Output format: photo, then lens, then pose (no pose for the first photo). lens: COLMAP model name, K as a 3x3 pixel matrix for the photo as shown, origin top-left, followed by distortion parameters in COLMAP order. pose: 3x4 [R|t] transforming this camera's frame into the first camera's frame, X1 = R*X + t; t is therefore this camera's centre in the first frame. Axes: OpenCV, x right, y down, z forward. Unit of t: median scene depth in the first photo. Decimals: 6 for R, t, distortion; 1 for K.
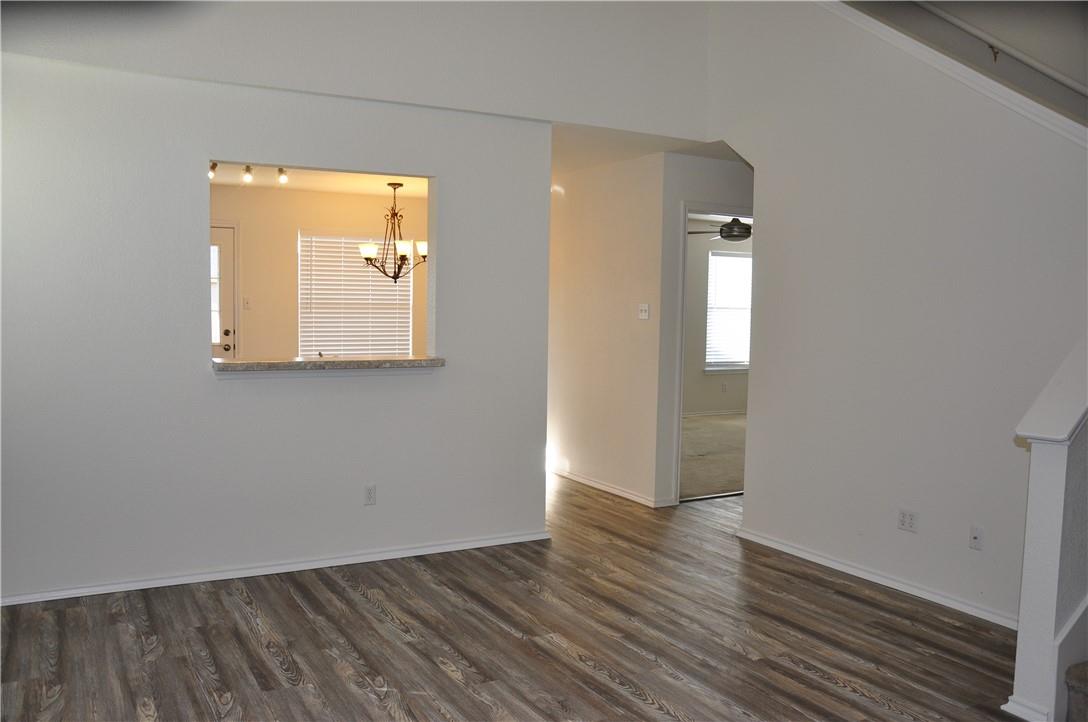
lens RADIAL K [[912.8, 0, 543.0], [0, 912.8, 362.7], [0, 0, 1]] dist [-0.113843, 0.128447]
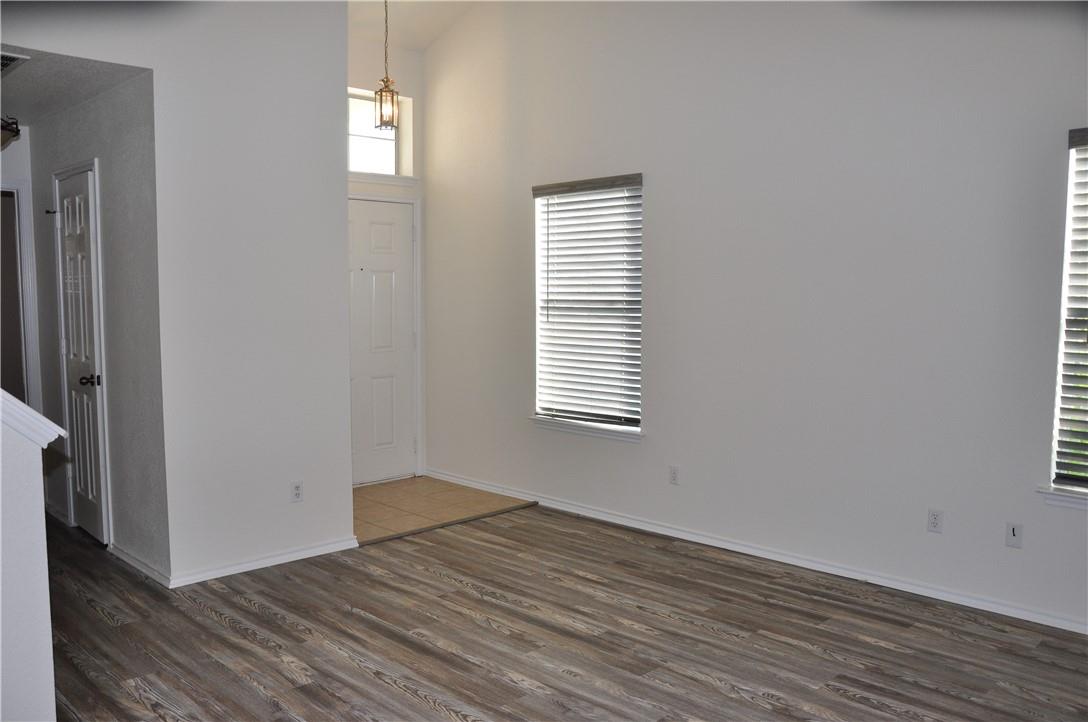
lens RADIAL K [[912.8, 0, 548.3], [0, 912.8, 361.8], [0, 0, 1]] dist [-0.113843, 0.128447]
pose [[-0.963651, -0.004937, -0.267117, 0.297832], [-0.042647, 0.989851, 0.135560, -0.122183], [0.263737, 0.142025, -0.954082, 1.850361]]
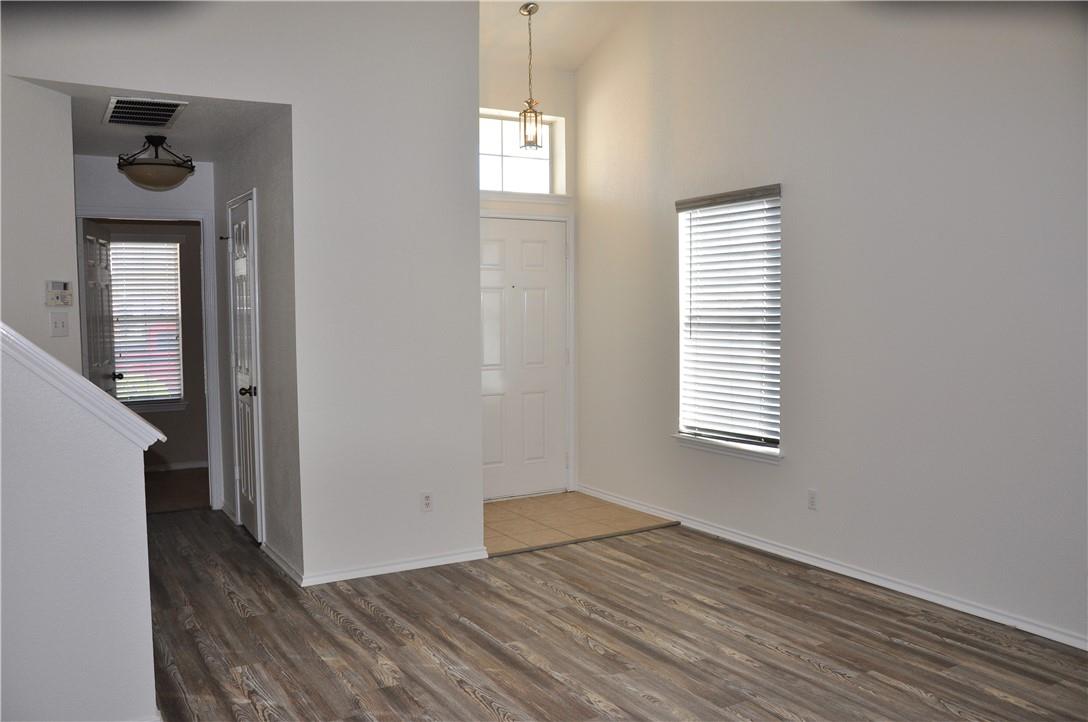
lens RADIAL K [[912.8, 0, 534.6], [0, 912.8, 364.0], [0, 0, 1]] dist [-0.113843, 0.128447]
pose [[-0.999604, -0.015949, -0.023163, 0.150254], [-0.018771, 0.991695, 0.127238, -0.124962], [0.020941, 0.127622, -0.991602, 1.865821]]
